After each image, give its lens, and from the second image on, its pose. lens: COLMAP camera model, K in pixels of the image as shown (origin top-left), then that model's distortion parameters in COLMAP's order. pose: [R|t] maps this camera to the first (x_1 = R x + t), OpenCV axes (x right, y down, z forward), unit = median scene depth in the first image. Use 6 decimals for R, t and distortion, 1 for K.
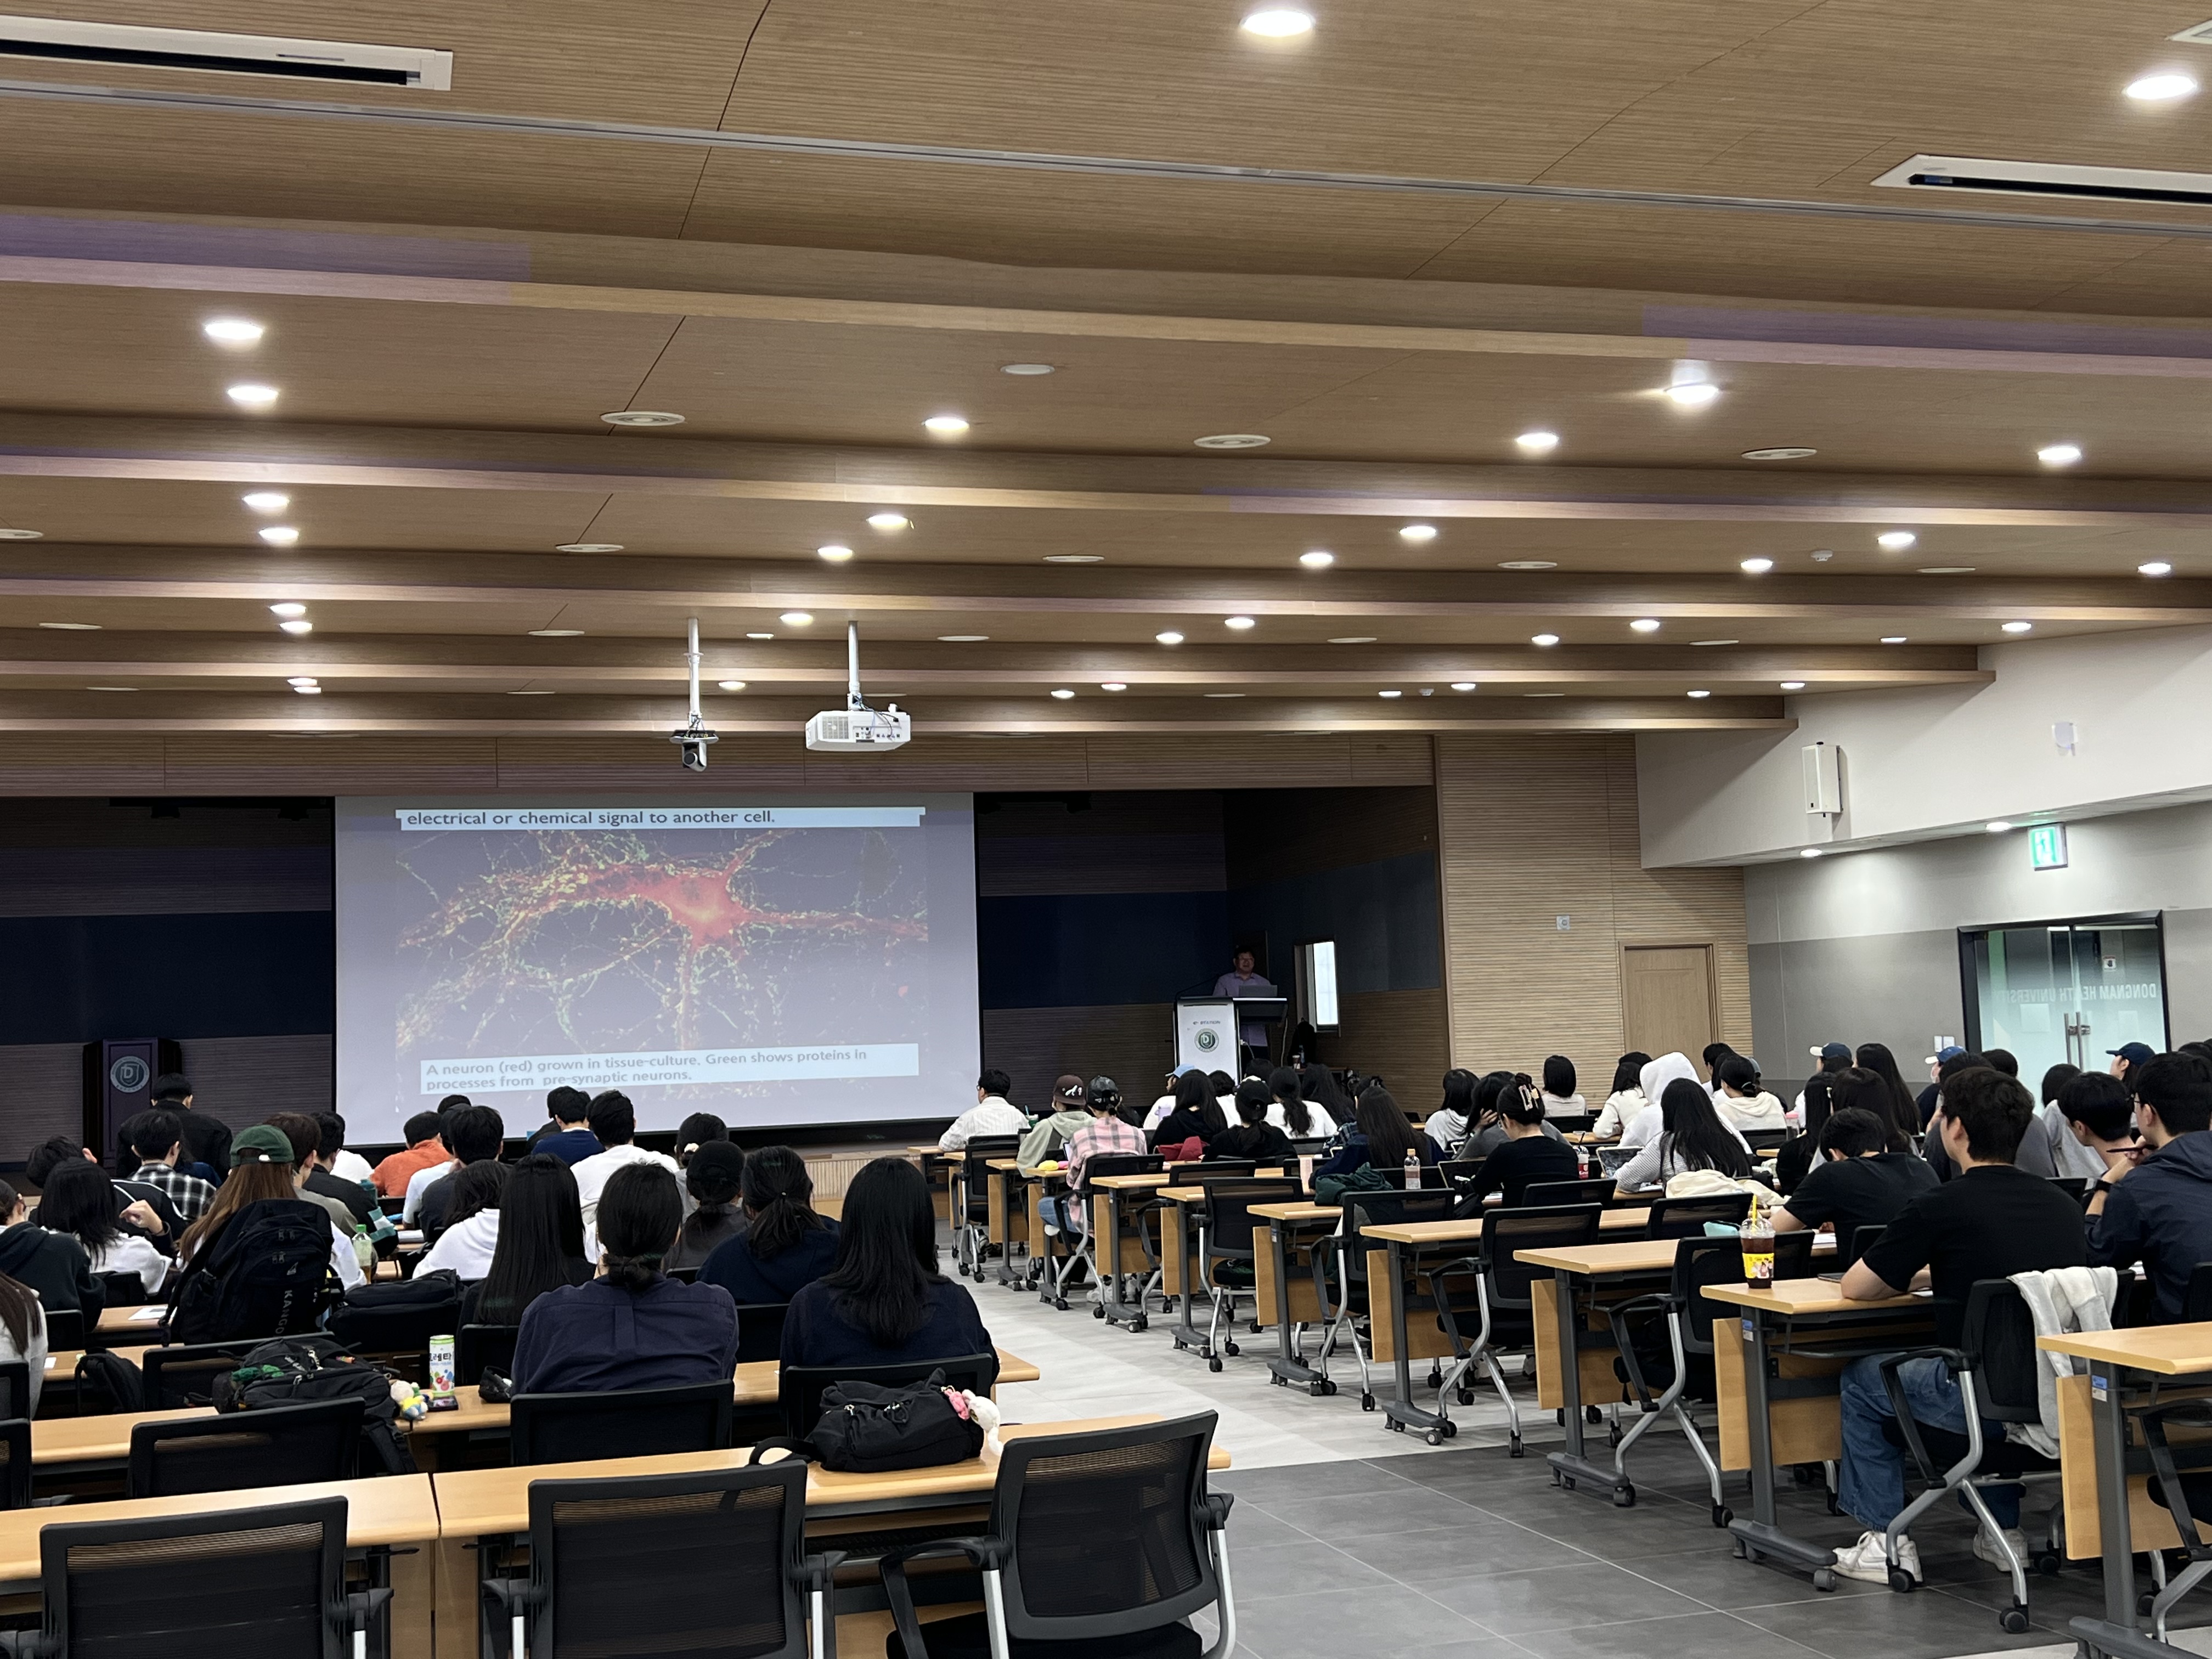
lens RADIAL K [[2458.5, 0, 1112.8], [0, 2458.5, 840.9], [0, 0, 1]] dist [0.086623, 0.000000]
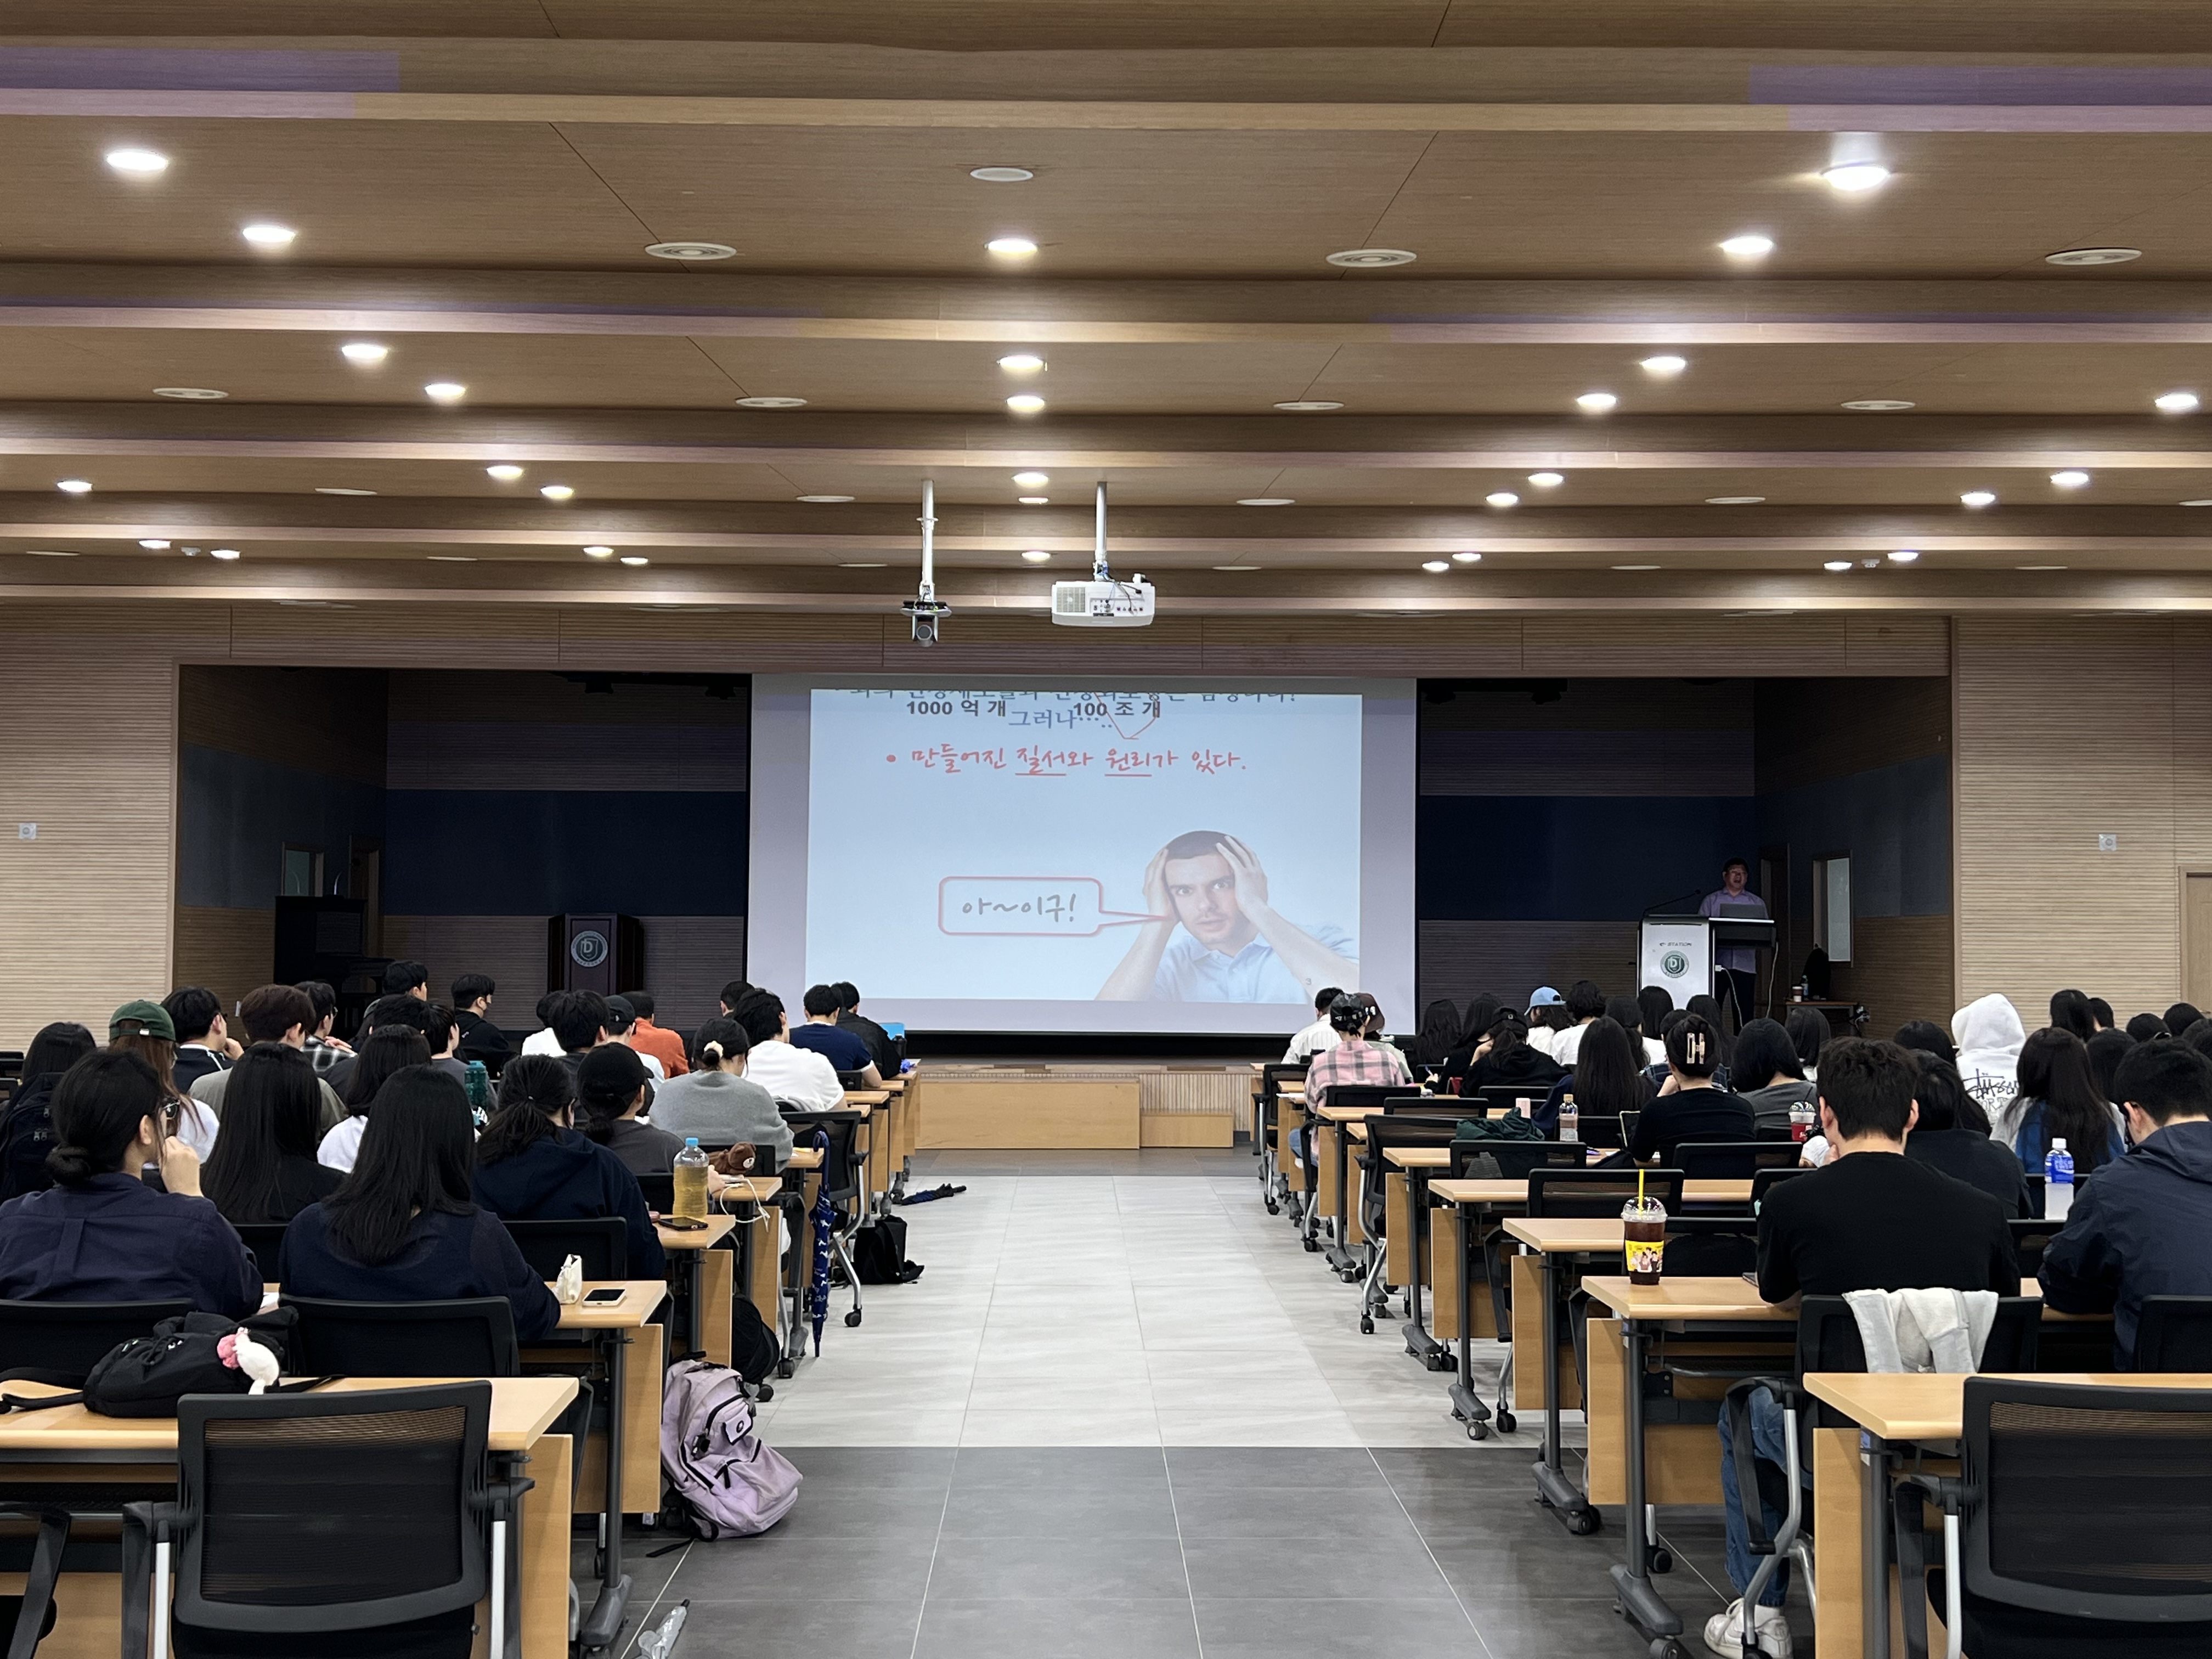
lens RADIAL K [[2612.3, 0, 1101.6], [0, 2612.3, 859.4], [0, 0, 1]] dist [0.086488, 0.000000]
pose [[0.961492, 0.032537, -0.272900, 0.111590], [-0.019659, 0.998566, 0.049792, 0.001056], [0.274128, -0.042510, 0.960753, 0.047626]]
